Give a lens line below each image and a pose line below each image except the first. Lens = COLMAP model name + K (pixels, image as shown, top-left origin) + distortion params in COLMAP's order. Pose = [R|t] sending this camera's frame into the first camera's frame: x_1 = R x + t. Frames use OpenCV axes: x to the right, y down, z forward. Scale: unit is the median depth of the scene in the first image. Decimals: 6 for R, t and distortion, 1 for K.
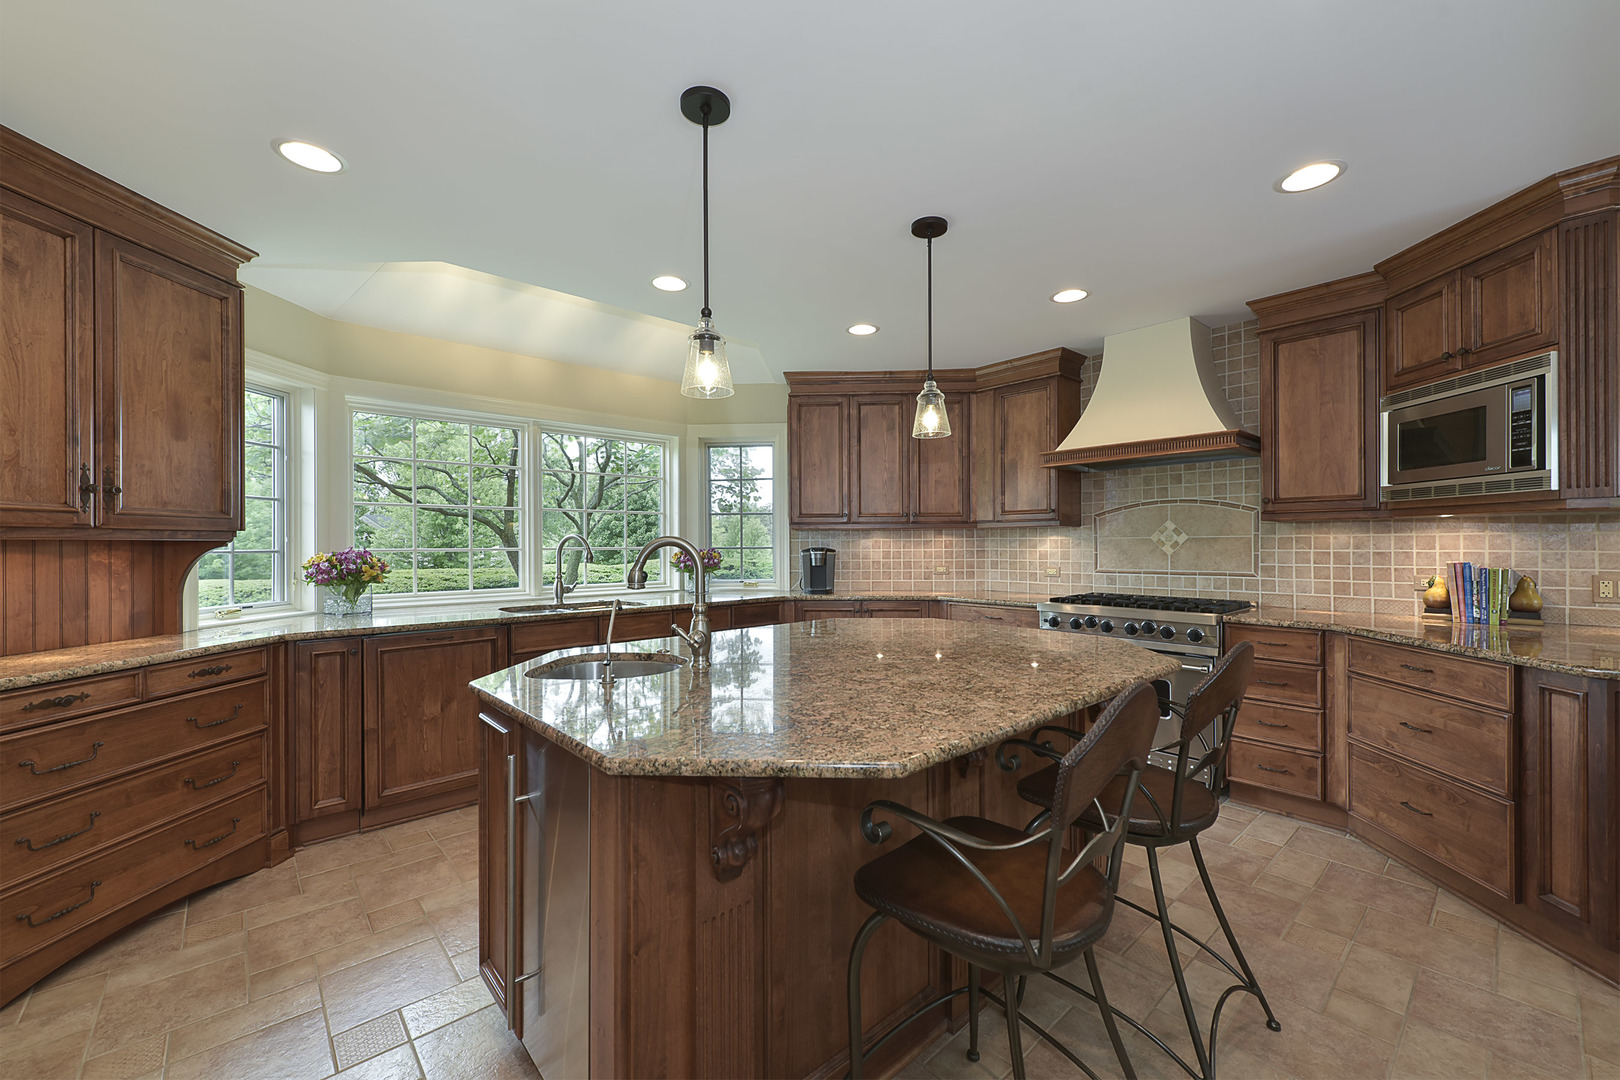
lens RADIAL K [[646.5, 0, 812.8], [0, 646.5, 540.8], [0, 0, 1]] dist [0.007613, -0.002036]
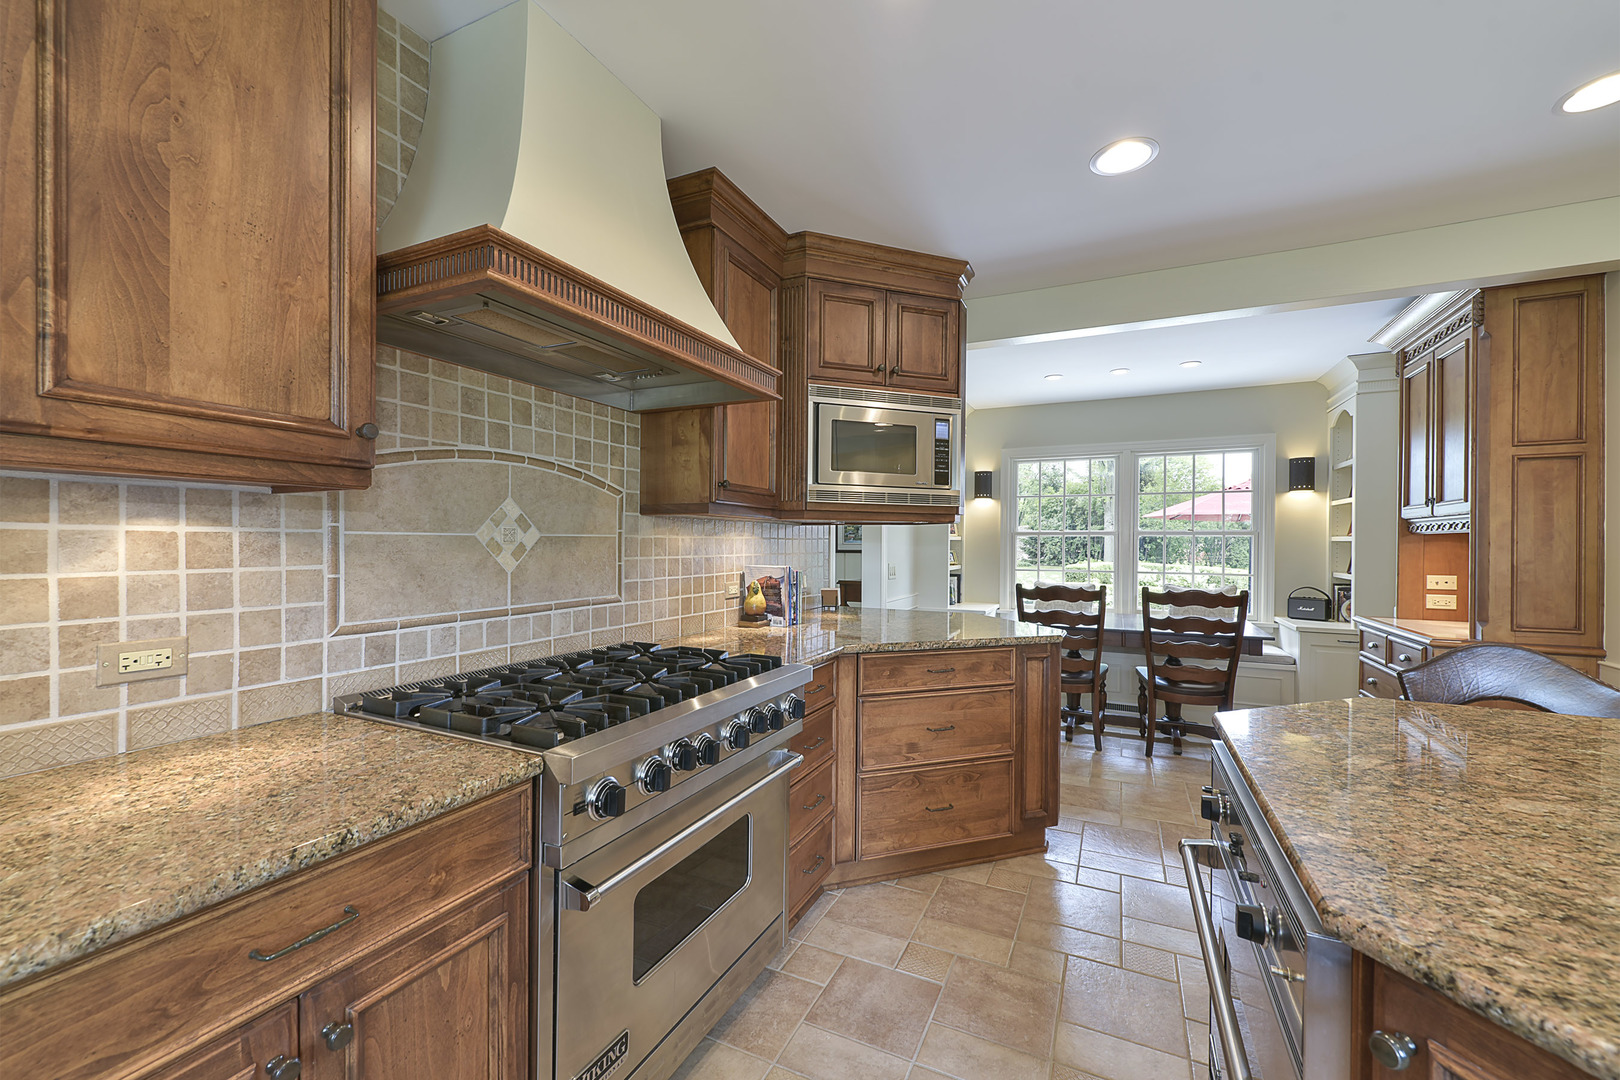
lens RADIAL K [[646.5, 0, 808.6], [0, 646.5, 547.3], [0, 0, 1]] dist [0.007613, -0.002036]
pose [[-0.383758, -0.005086, 0.923420, 0.040434], [-0.008283, 0.999964, 0.002065, 0.000662], [-0.923397, -0.006856, -0.383786, 0.963061]]
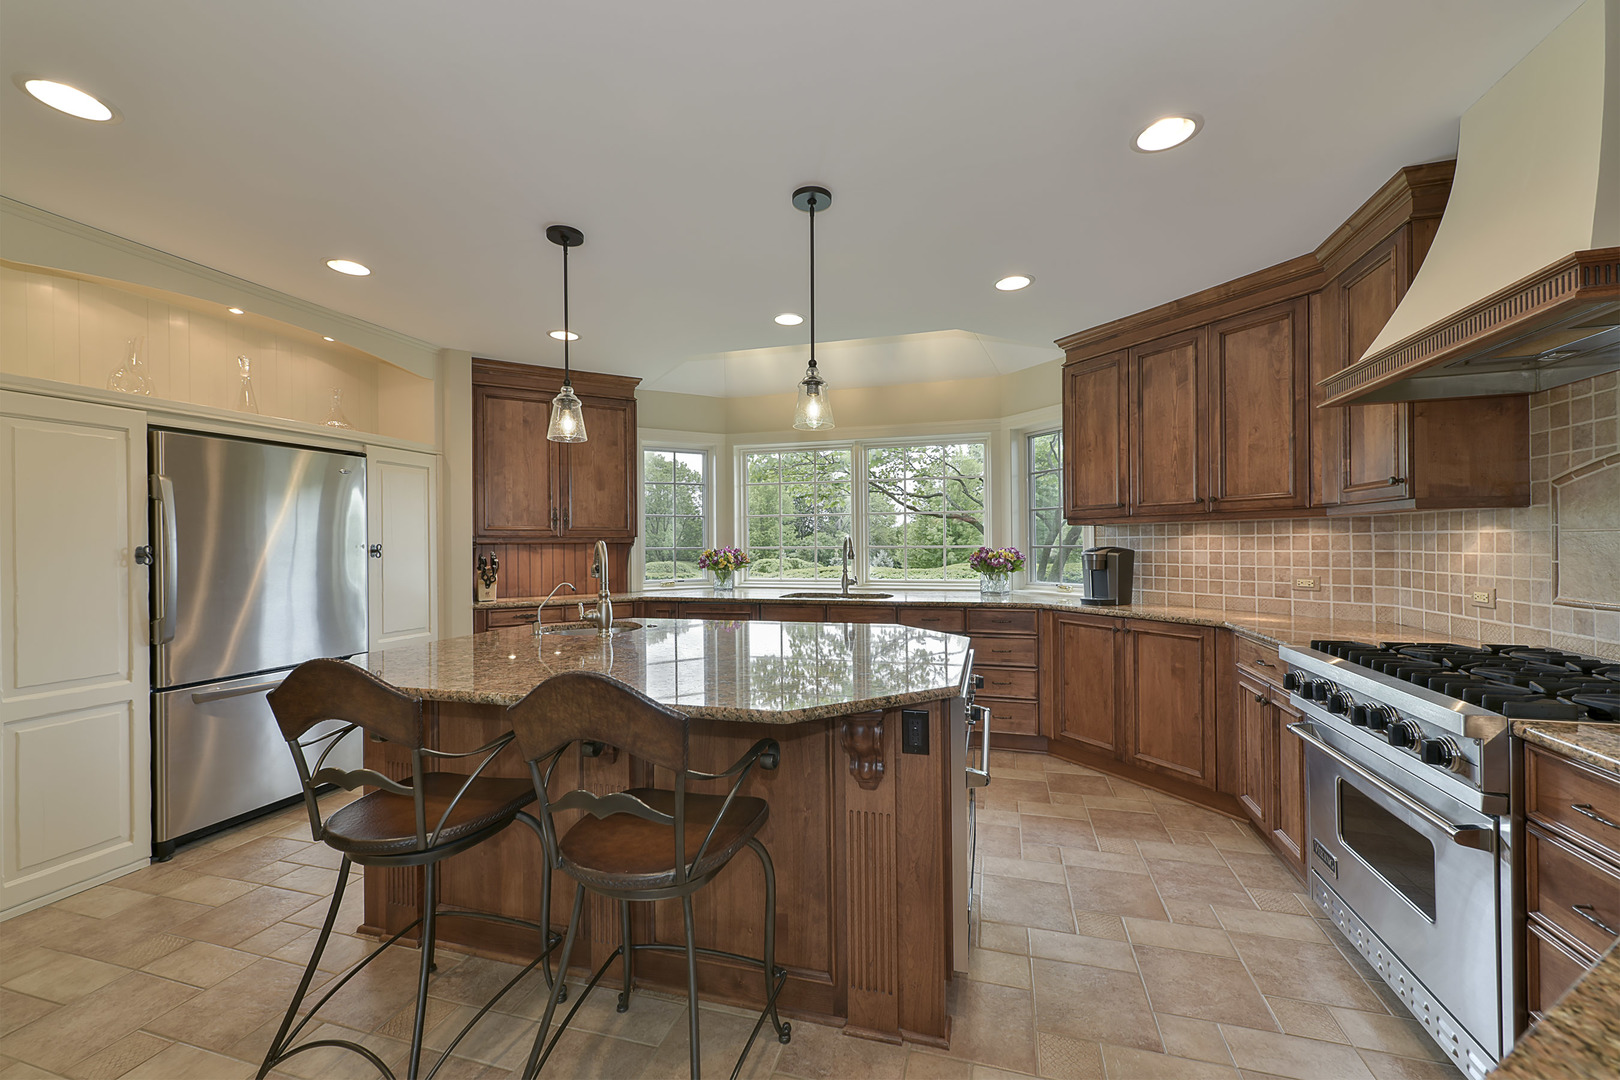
lens RADIAL K [[646.5, 0, 808.6], [0, 646.5, 539.9], [0, 0, 1]] dist [0.007613, -0.002036]
pose [[0.522900, -0.003301, -0.852387, 0.592249], [0.010247, 0.999945, 0.002414, -0.004628], [0.852332, -0.009997, 0.522905, 0.318544]]
